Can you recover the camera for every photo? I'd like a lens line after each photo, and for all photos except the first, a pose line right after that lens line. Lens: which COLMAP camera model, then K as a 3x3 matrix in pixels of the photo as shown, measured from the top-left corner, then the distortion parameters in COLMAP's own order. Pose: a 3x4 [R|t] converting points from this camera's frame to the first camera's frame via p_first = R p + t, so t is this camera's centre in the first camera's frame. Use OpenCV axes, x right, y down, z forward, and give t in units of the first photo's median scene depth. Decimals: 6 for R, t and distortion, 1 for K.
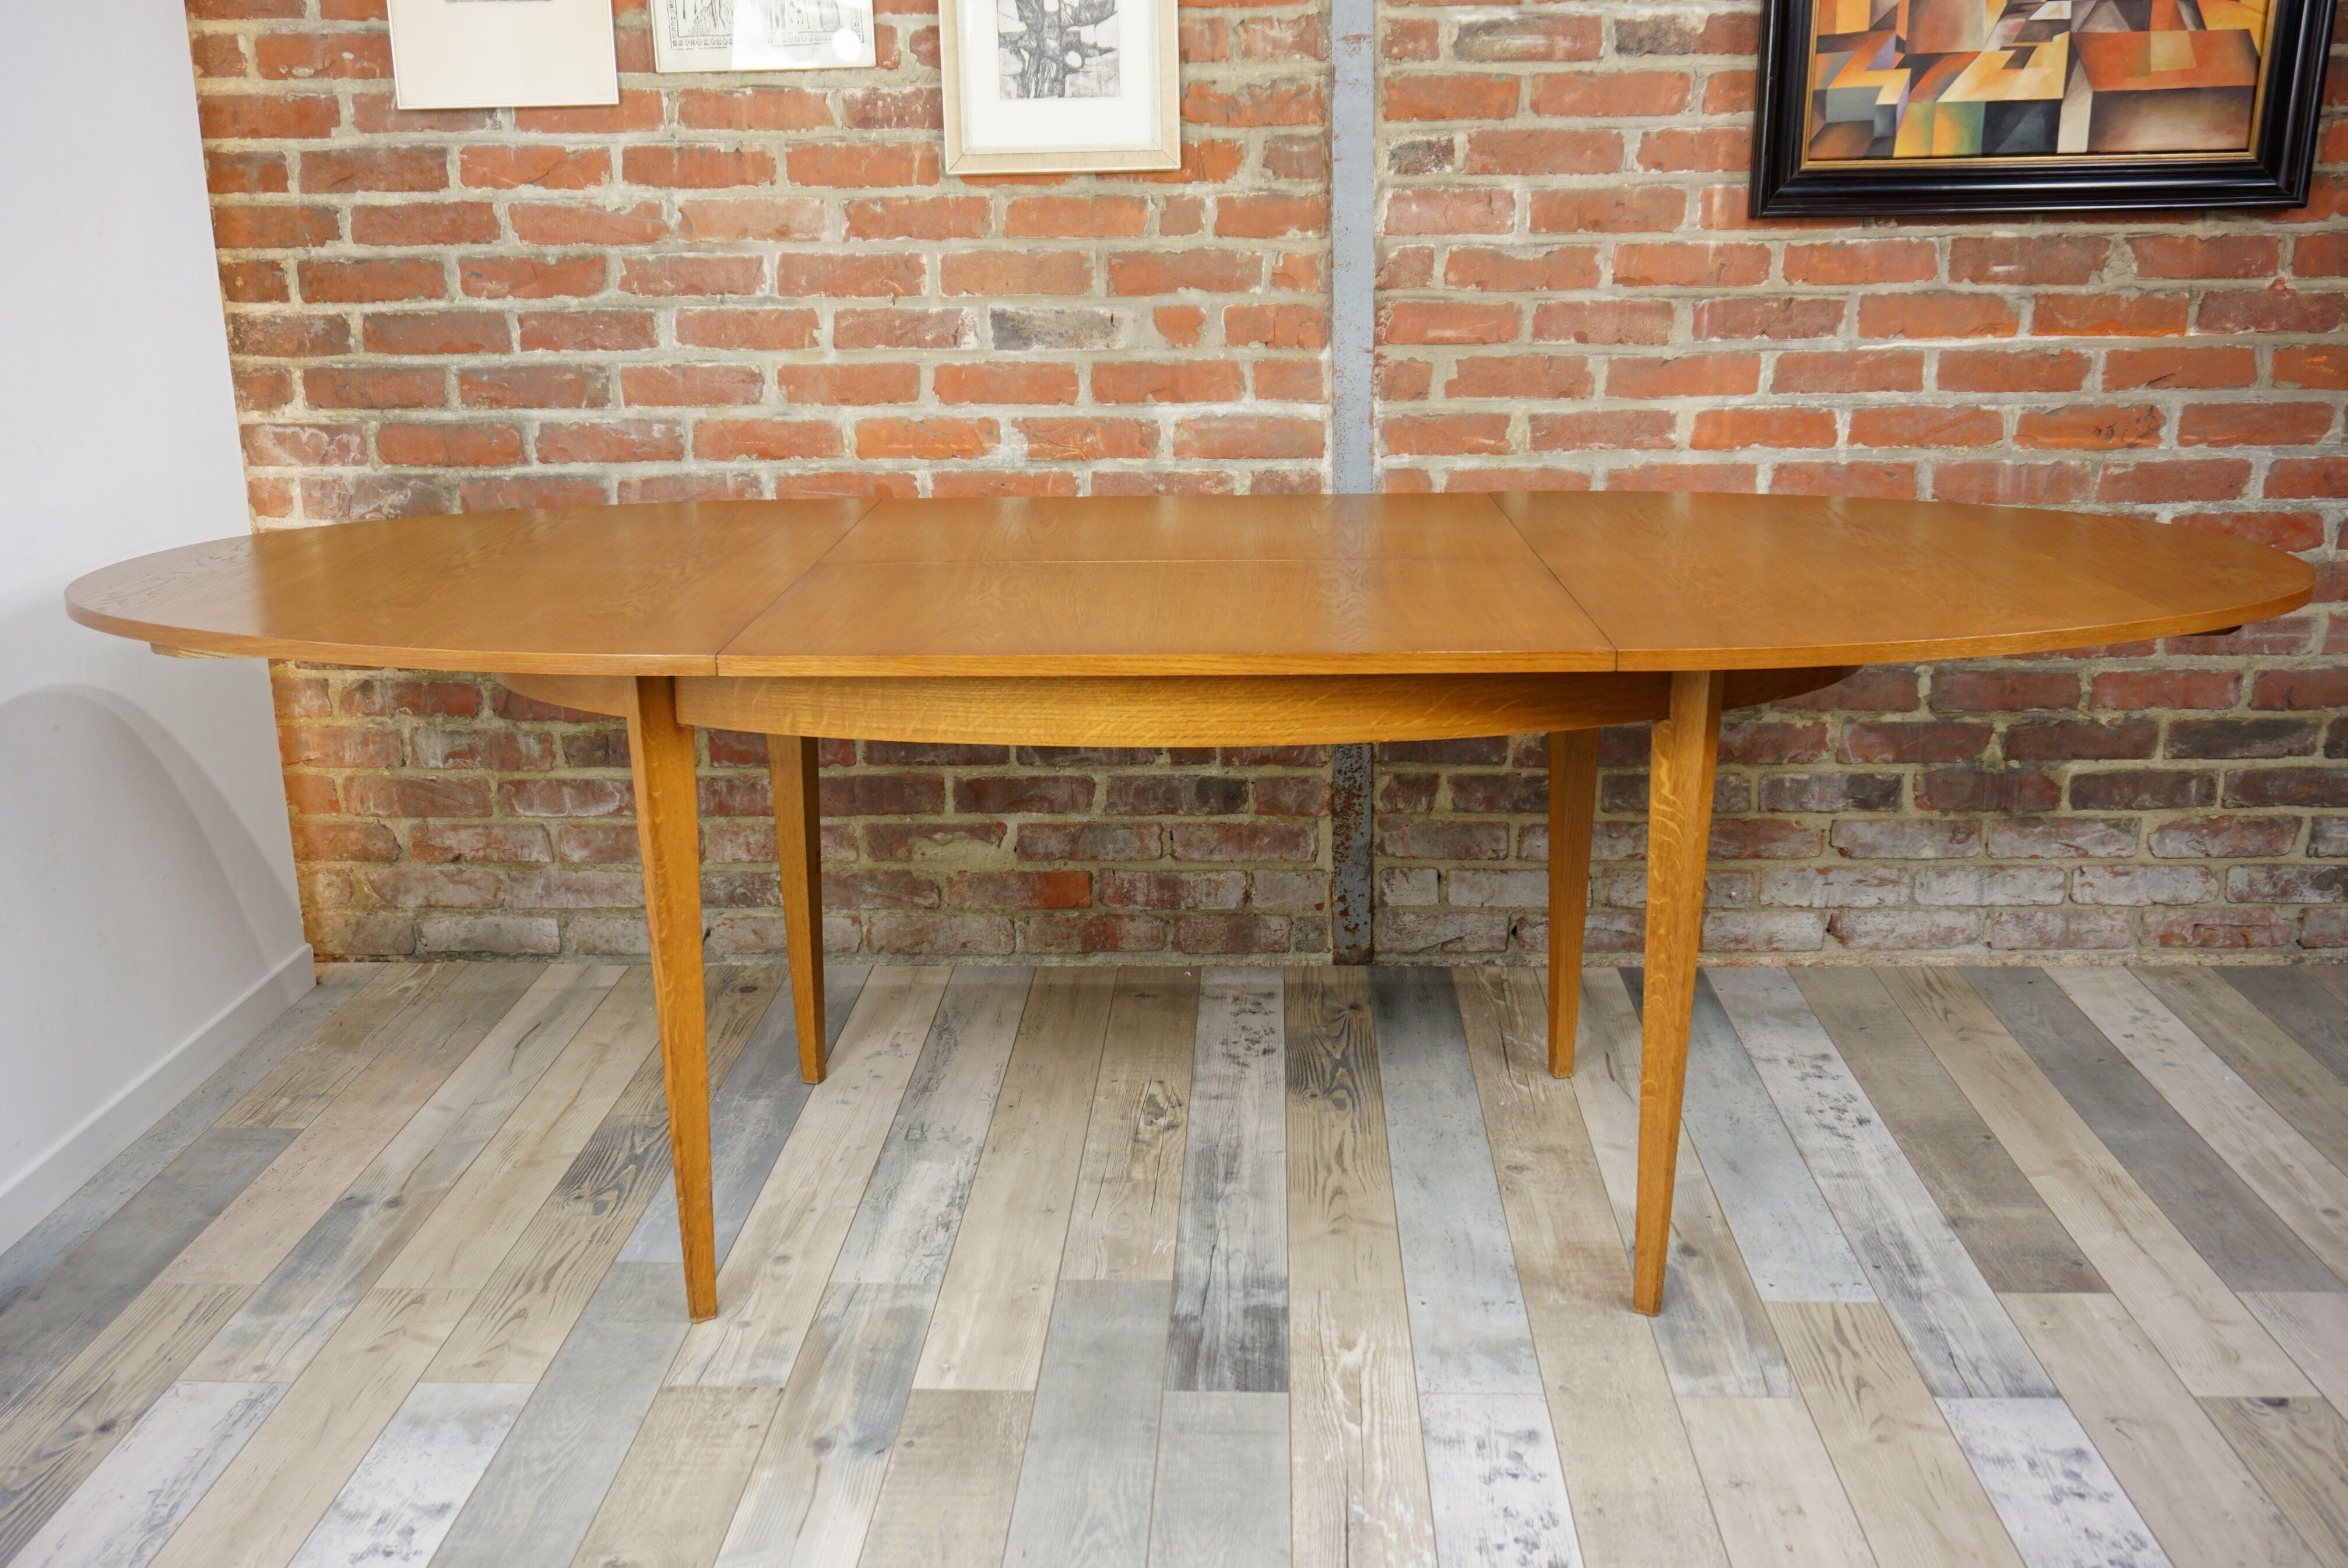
lens RADIAL K [[2261.1, 0, 1156.6], [0, 2261.1, 798.4], [0, 0, 1]] dist [-0.004868, 0.000000]
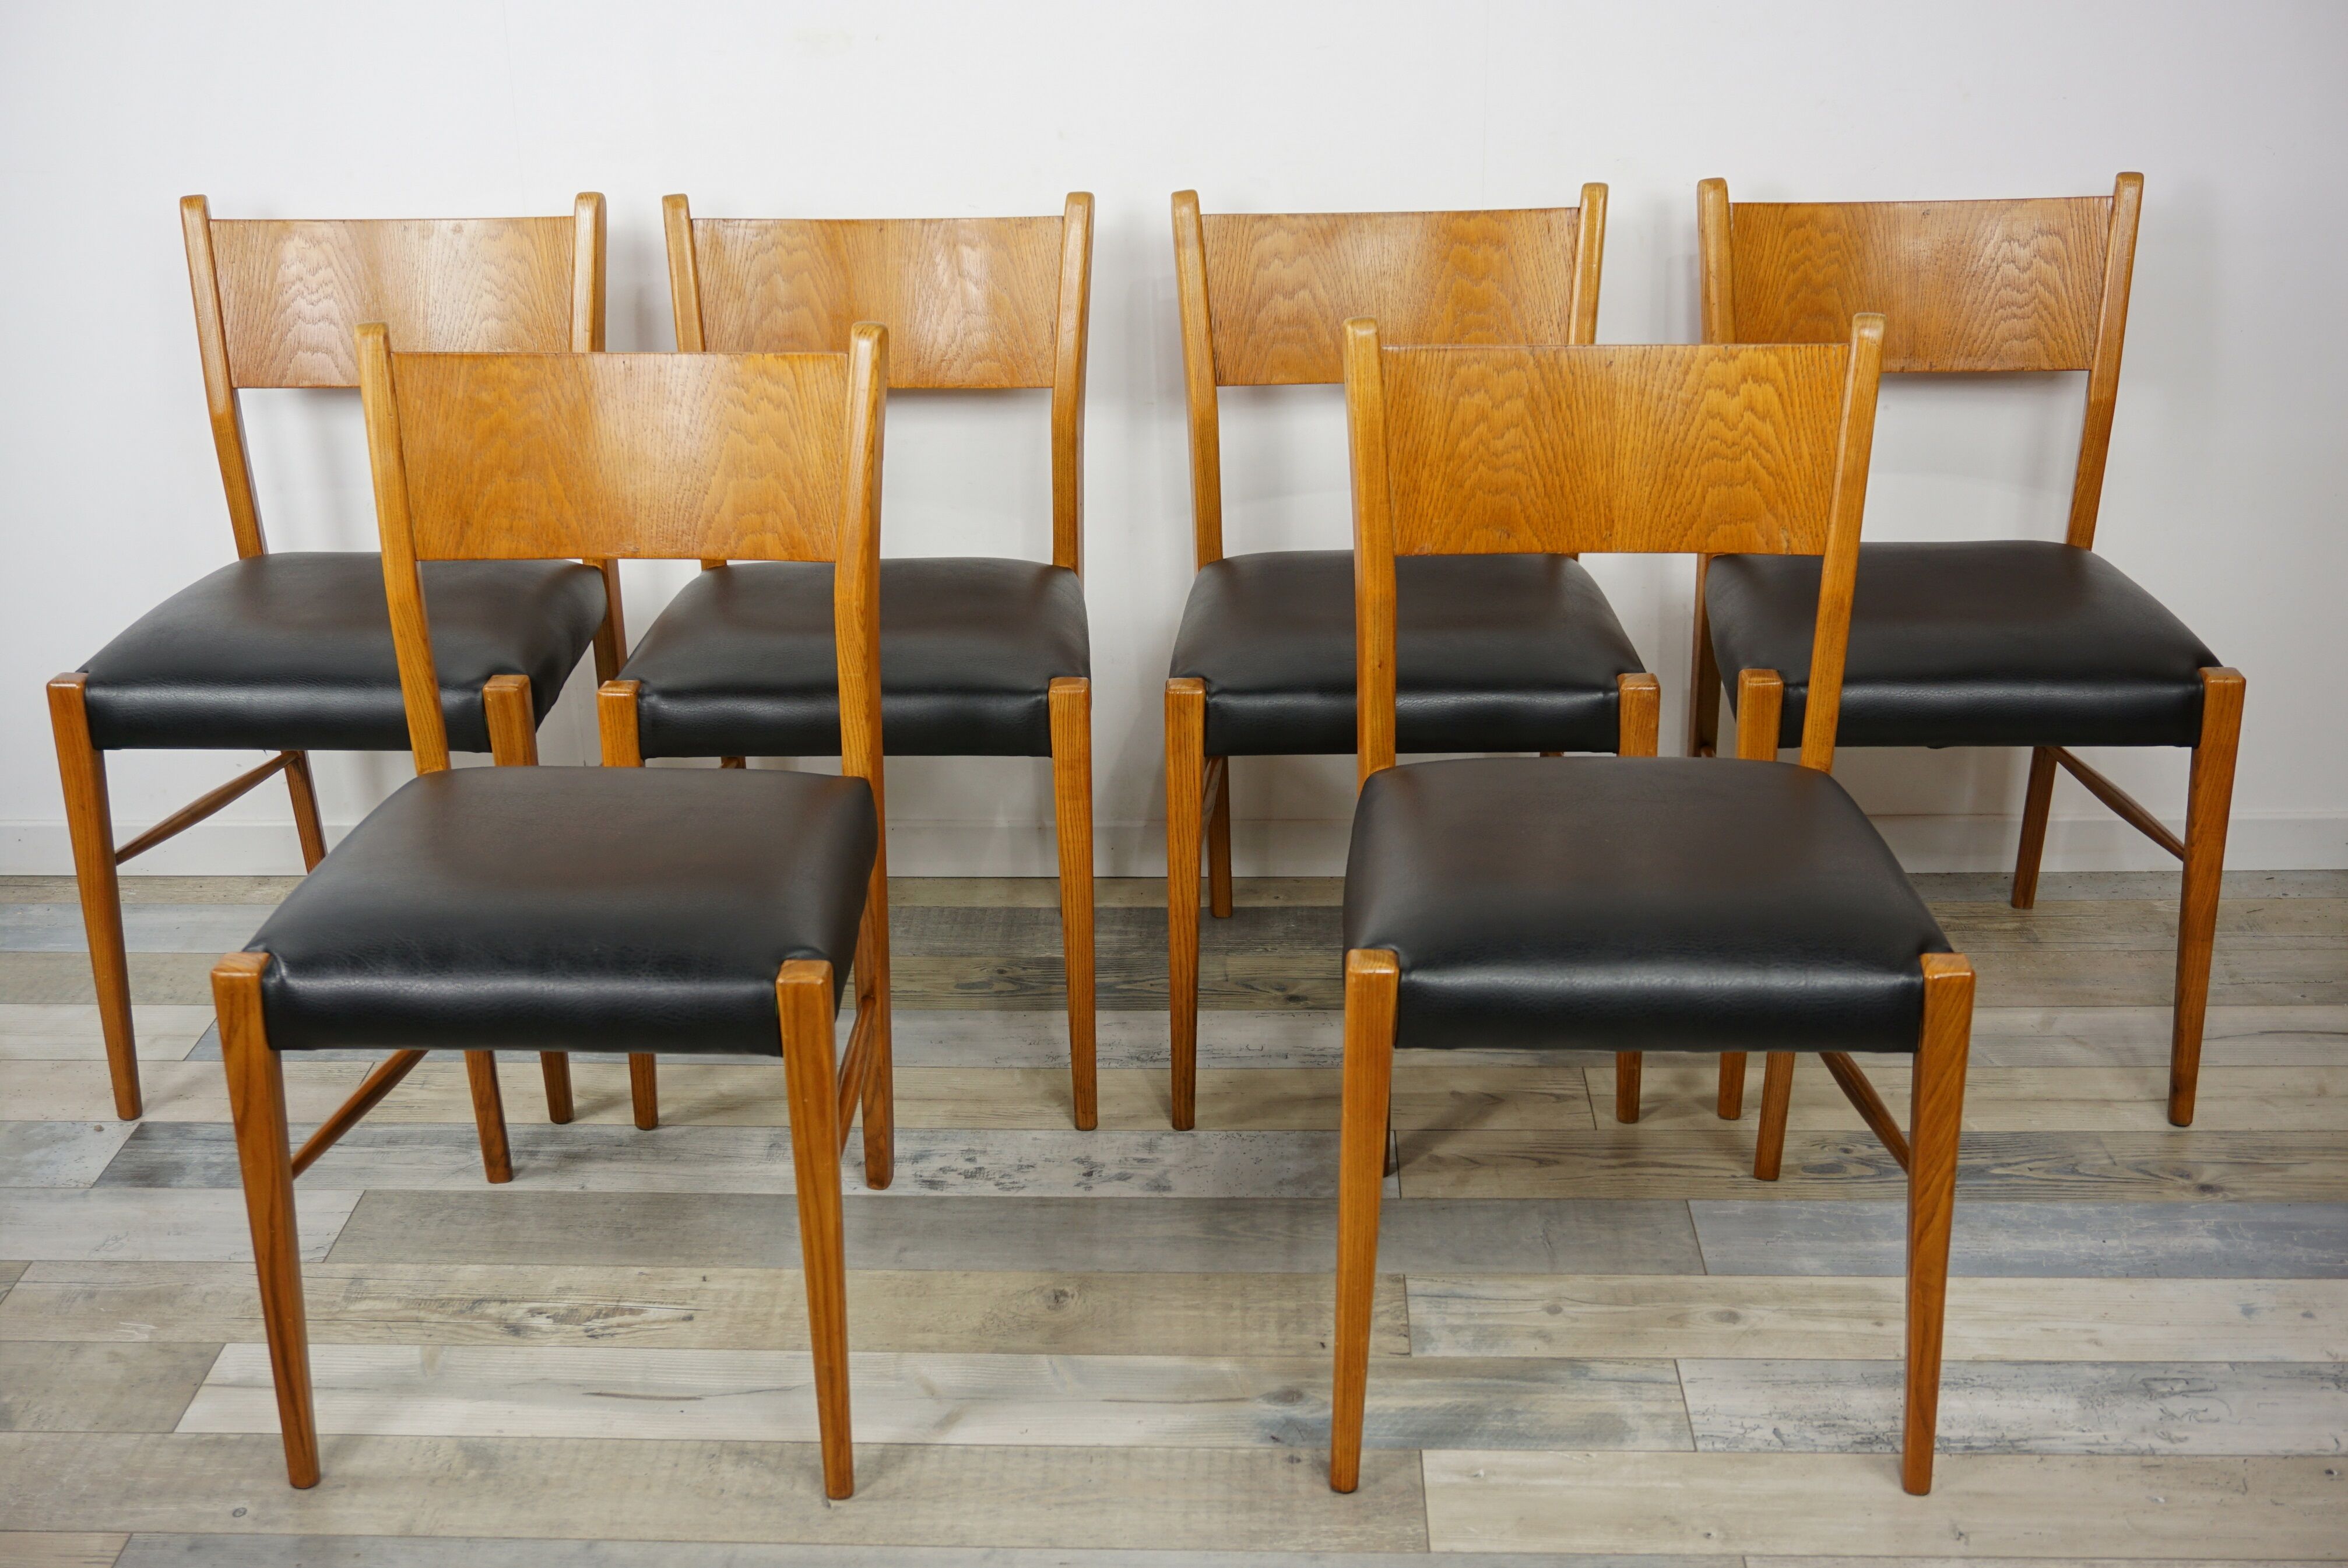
lens RADIAL K [[2782.2, 0, 1163.0], [0, 2782.2, 798.8], [0, 0, 1]] dist [0.012519, 0.000000]
pose [[0.020006, 0.407522, -0.912976, 0.485452], [-0.253649, 0.885352, 0.389633, -0.210518], [0.967089, 0.223781, 0.121080, 0.528181]]
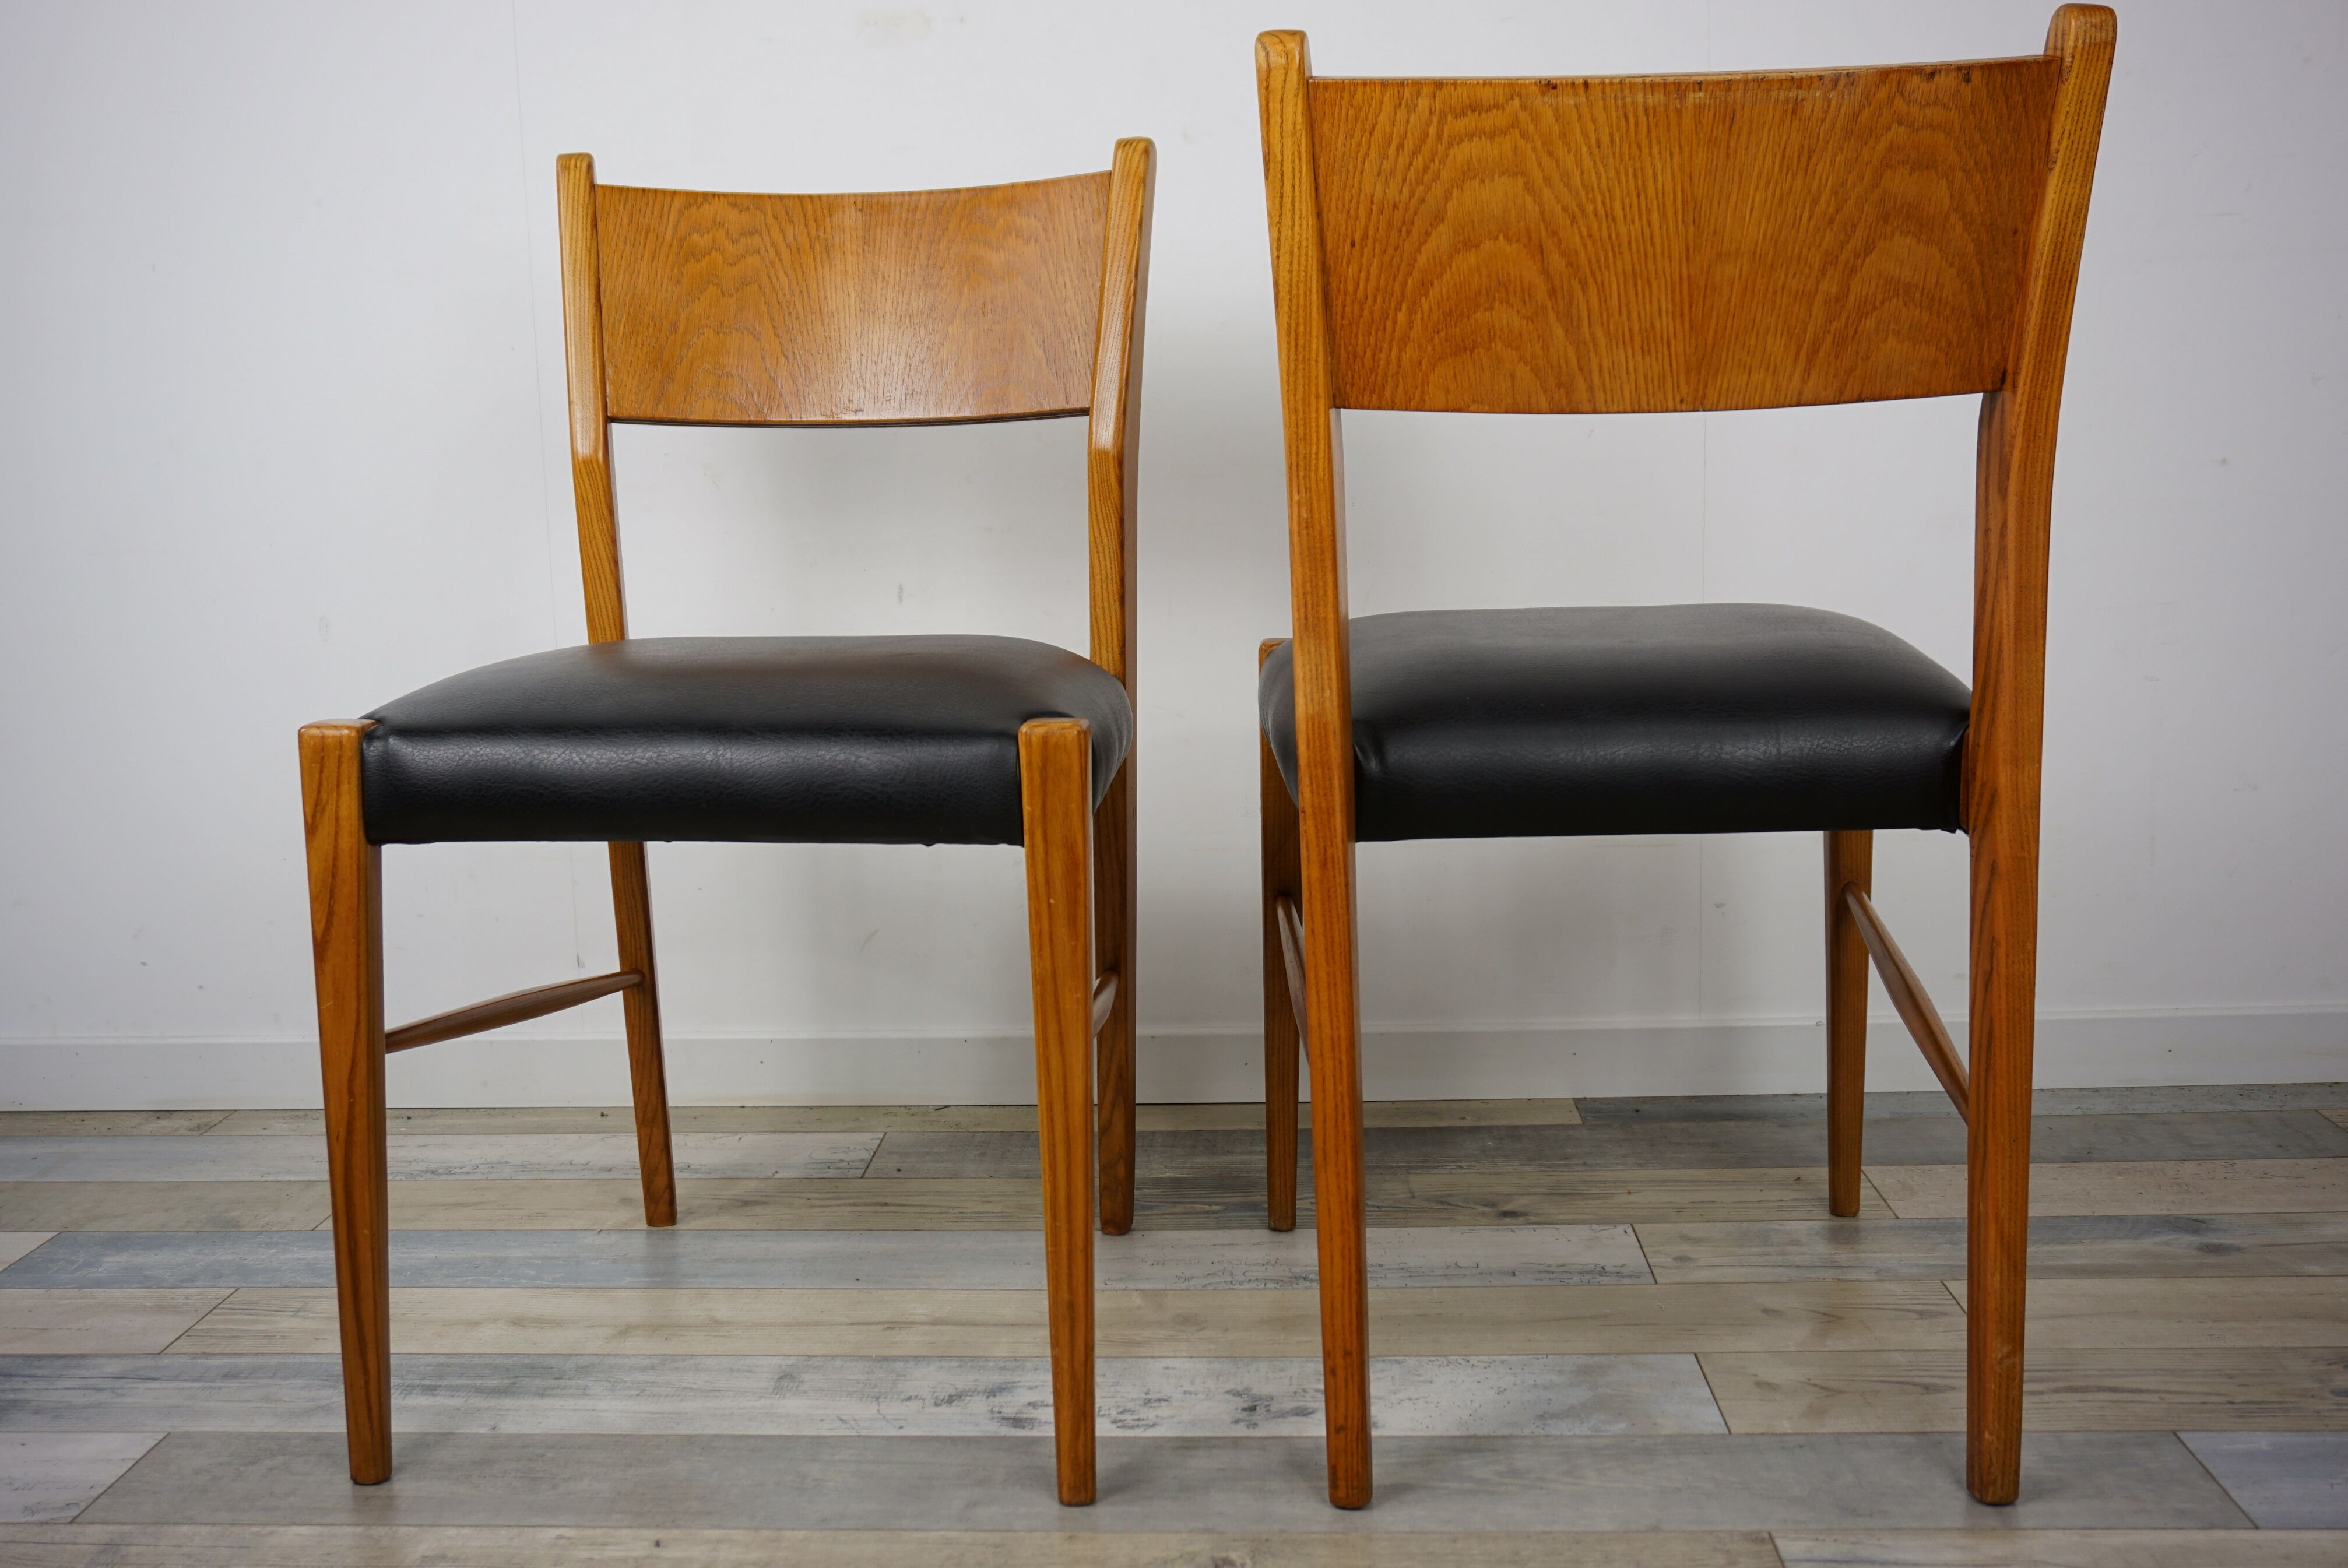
lens RADIAL K [[2380.4, 0, 1175.7], [0, 2380.4, 787.2], [0, 0, 1]] dist [0.008027, 0.000000]
pose [[-0.029057, 0.168714, -0.985237, 0.334715], [-0.244466, 0.954521, 0.170664, 0.022617], [0.969222, 0.245816, 0.013509, 0.551709]]
